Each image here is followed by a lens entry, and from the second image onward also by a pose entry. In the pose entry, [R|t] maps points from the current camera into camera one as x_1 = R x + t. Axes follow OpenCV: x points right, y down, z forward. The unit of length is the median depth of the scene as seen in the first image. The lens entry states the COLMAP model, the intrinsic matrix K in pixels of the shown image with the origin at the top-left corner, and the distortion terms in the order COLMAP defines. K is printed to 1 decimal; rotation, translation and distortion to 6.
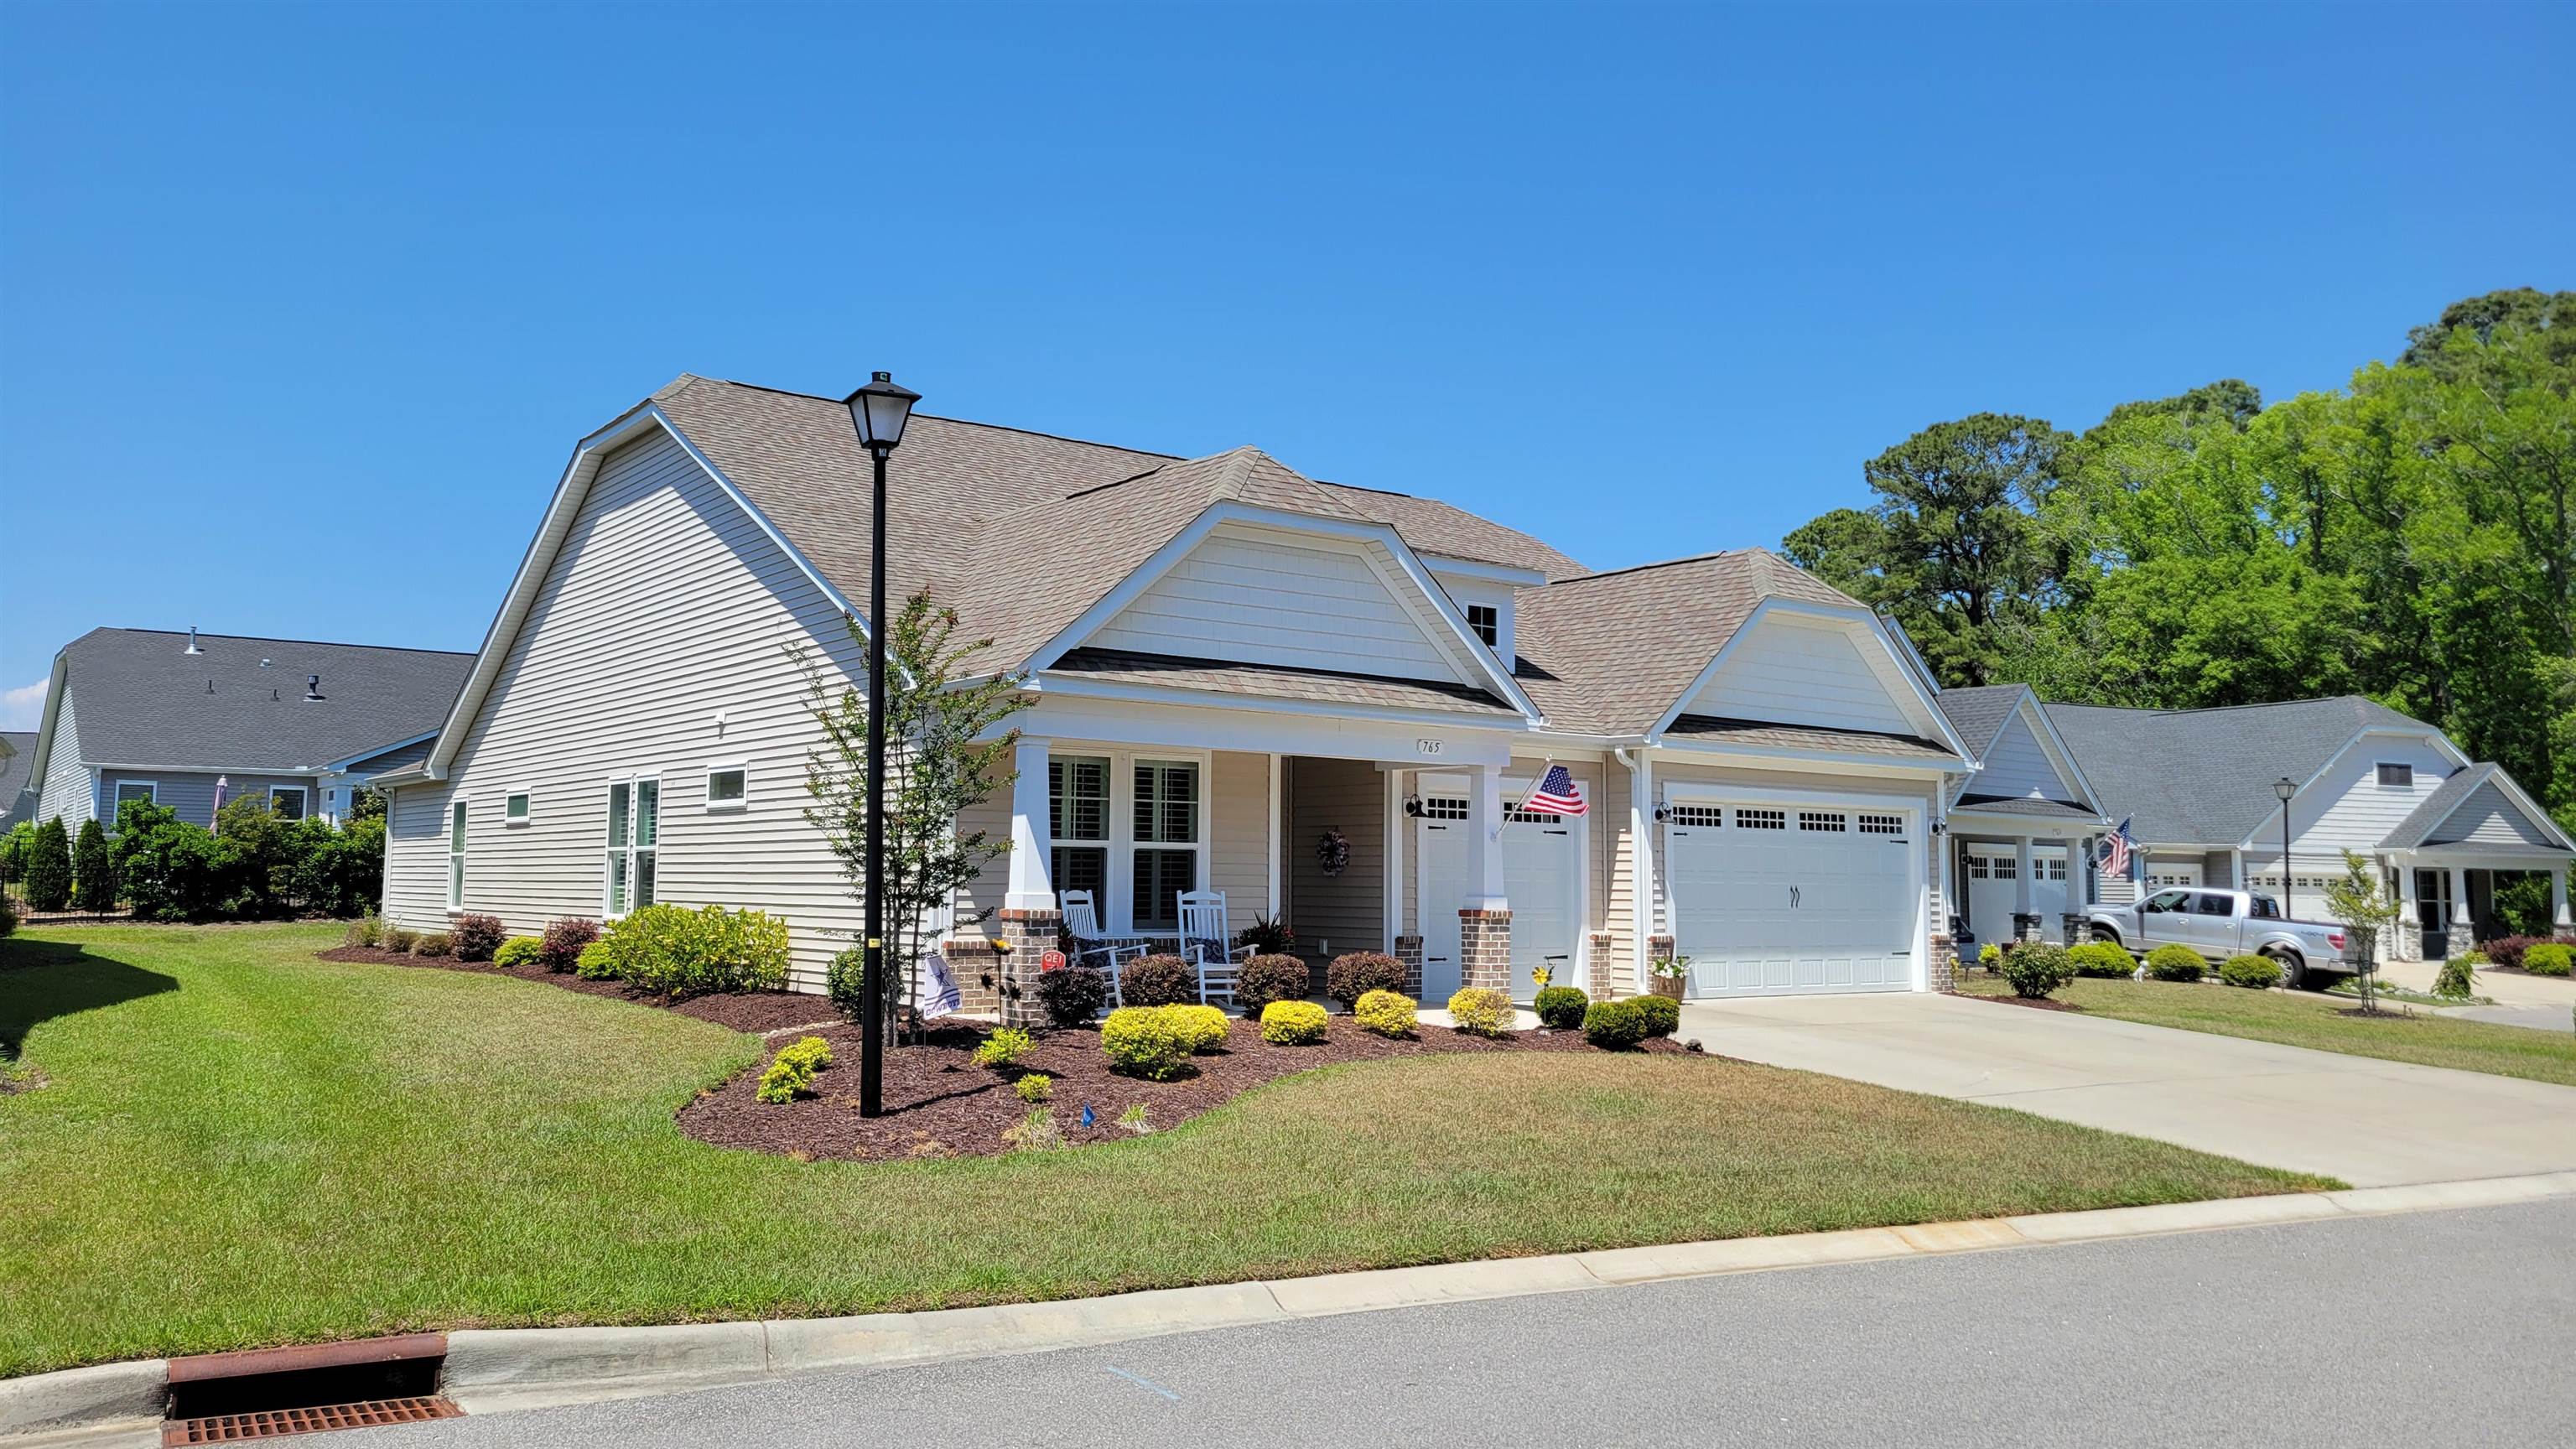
lens RADIAL K [[1911.5, 0, 1288.1], [0, 1911.5, 723.0], [0, 0, 1]] dist [0.001489, -0.000212]
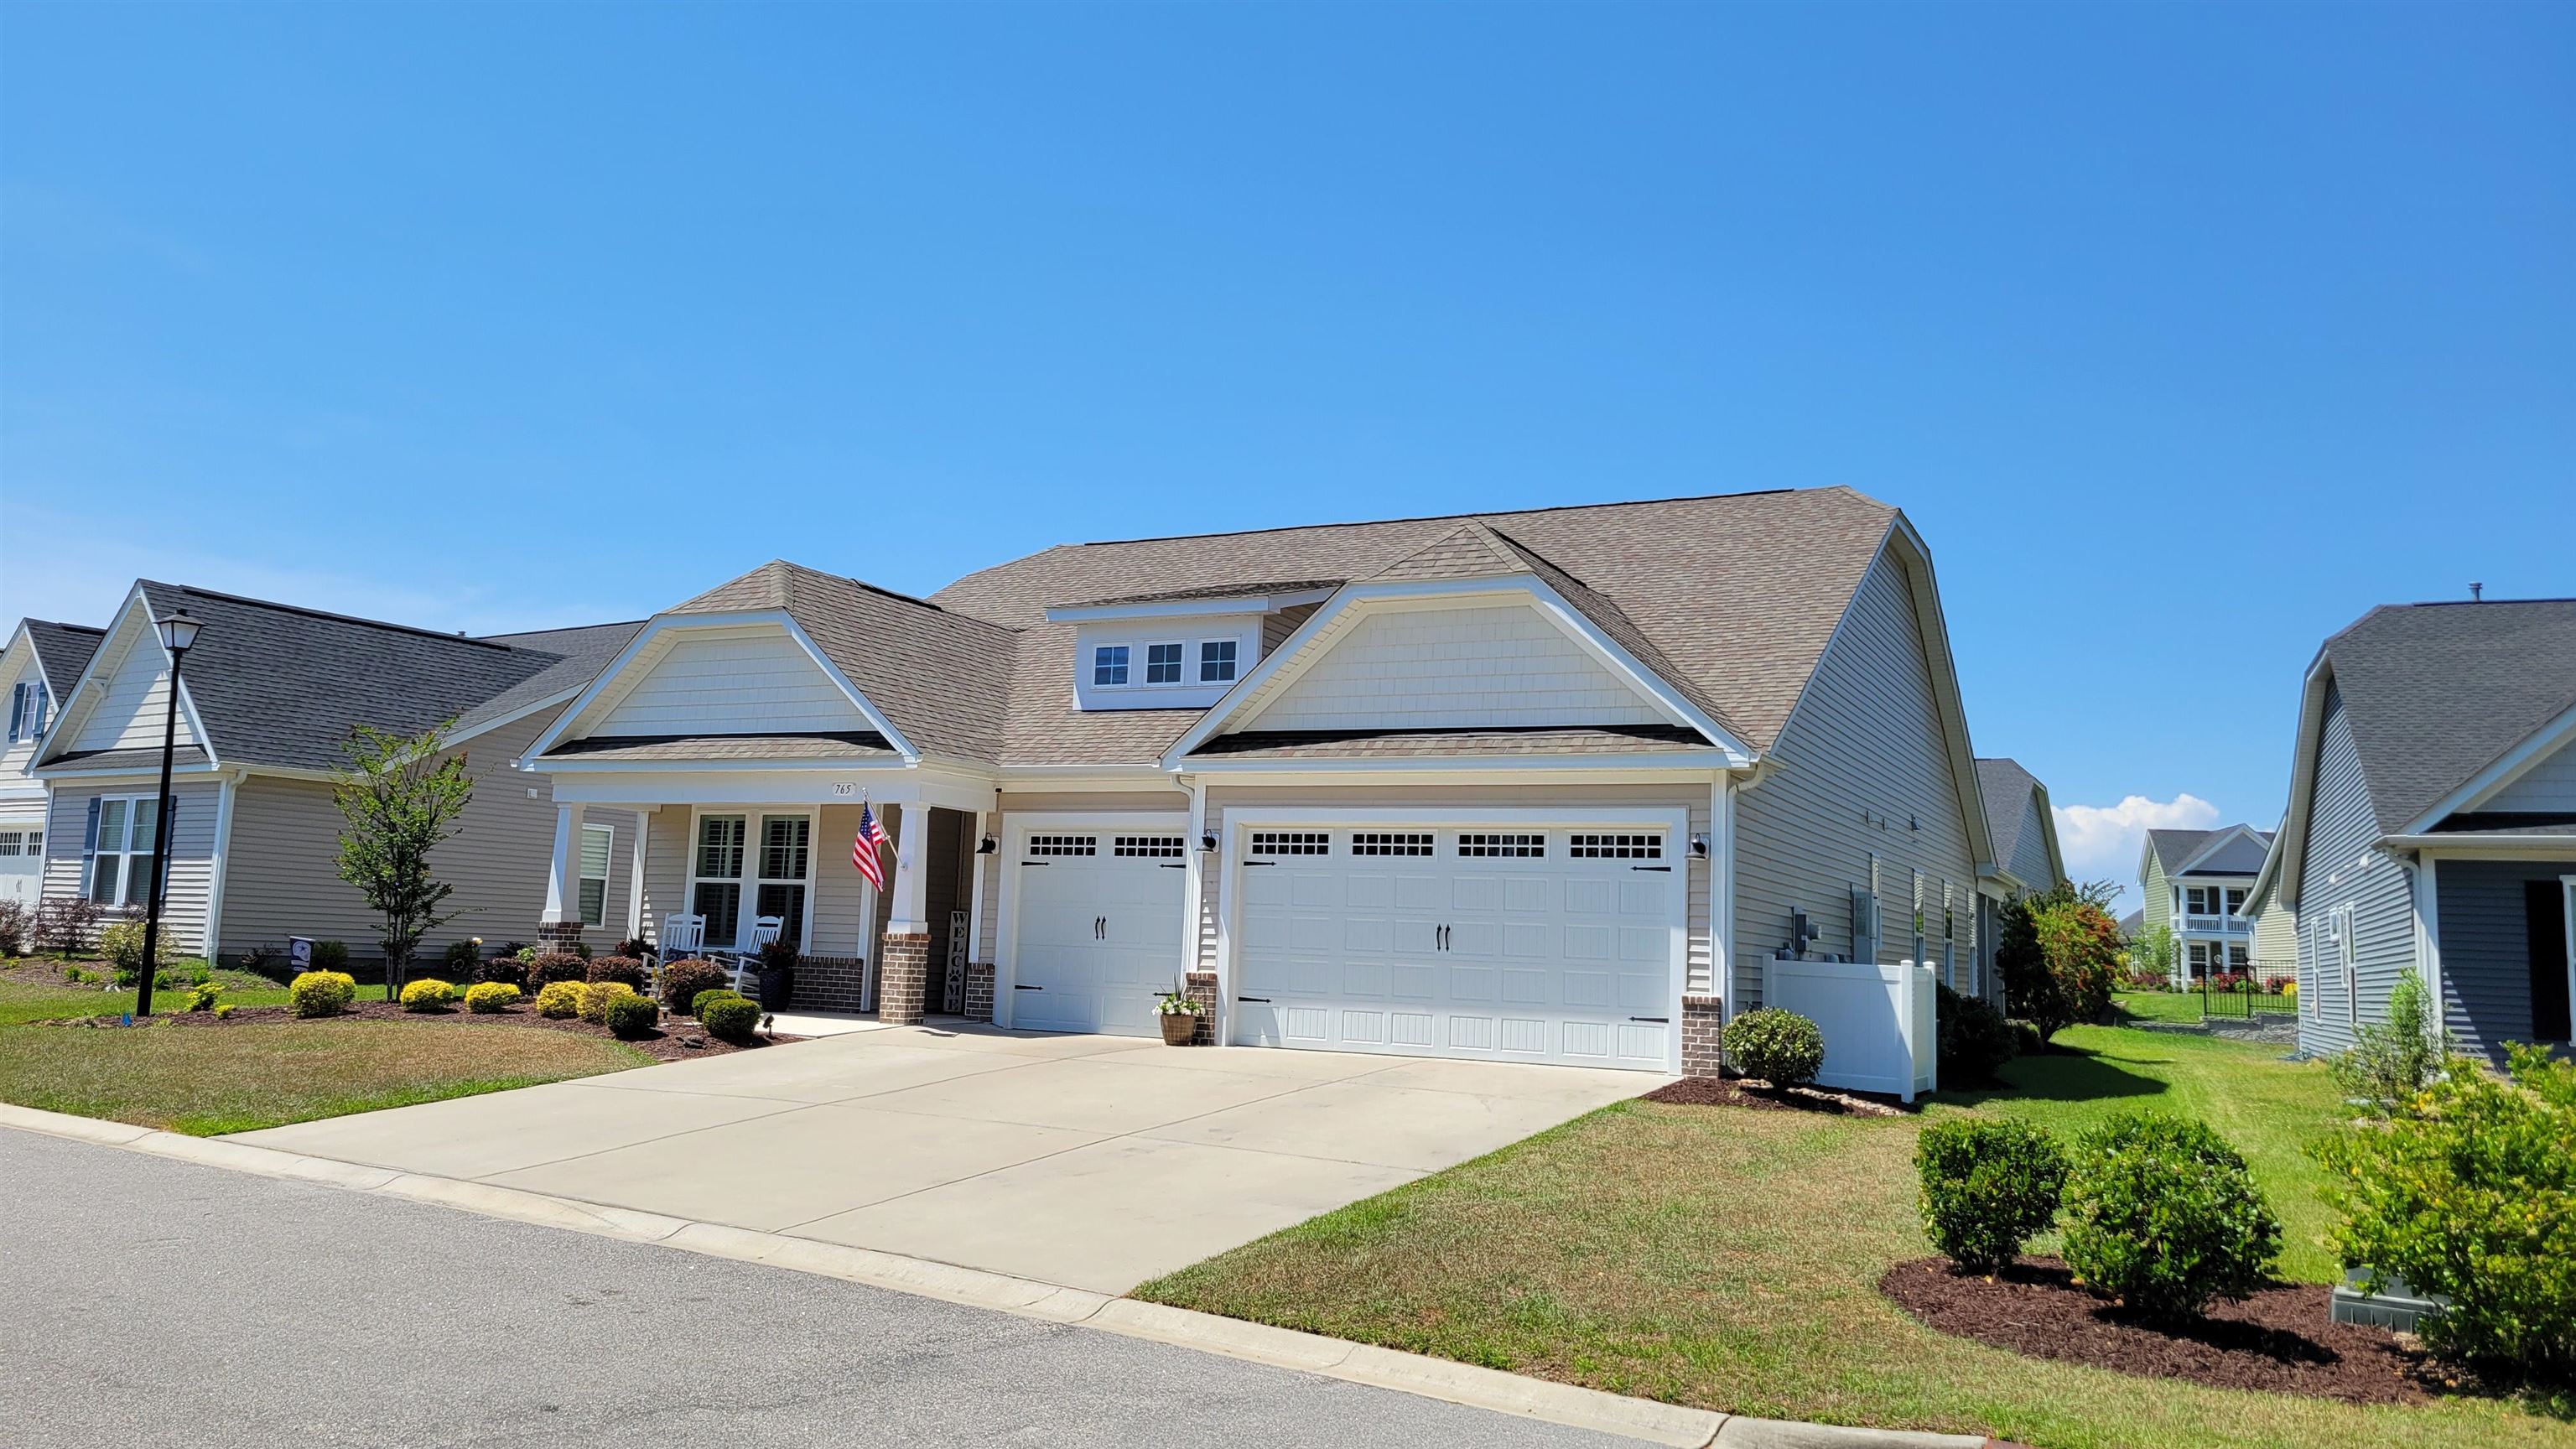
lens RADIAL K [[1911.5, 0, 1288.1], [0, 1911.5, 723.0], [0, 0, 1]] dist [0.001489, -0.000212]
pose [[0.458962, -0.100654, -0.882736, 1.016114], [0.043786, 0.994917, -0.090680, 0.074326], [0.887376, 0.002967, 0.461036, 0.592134]]
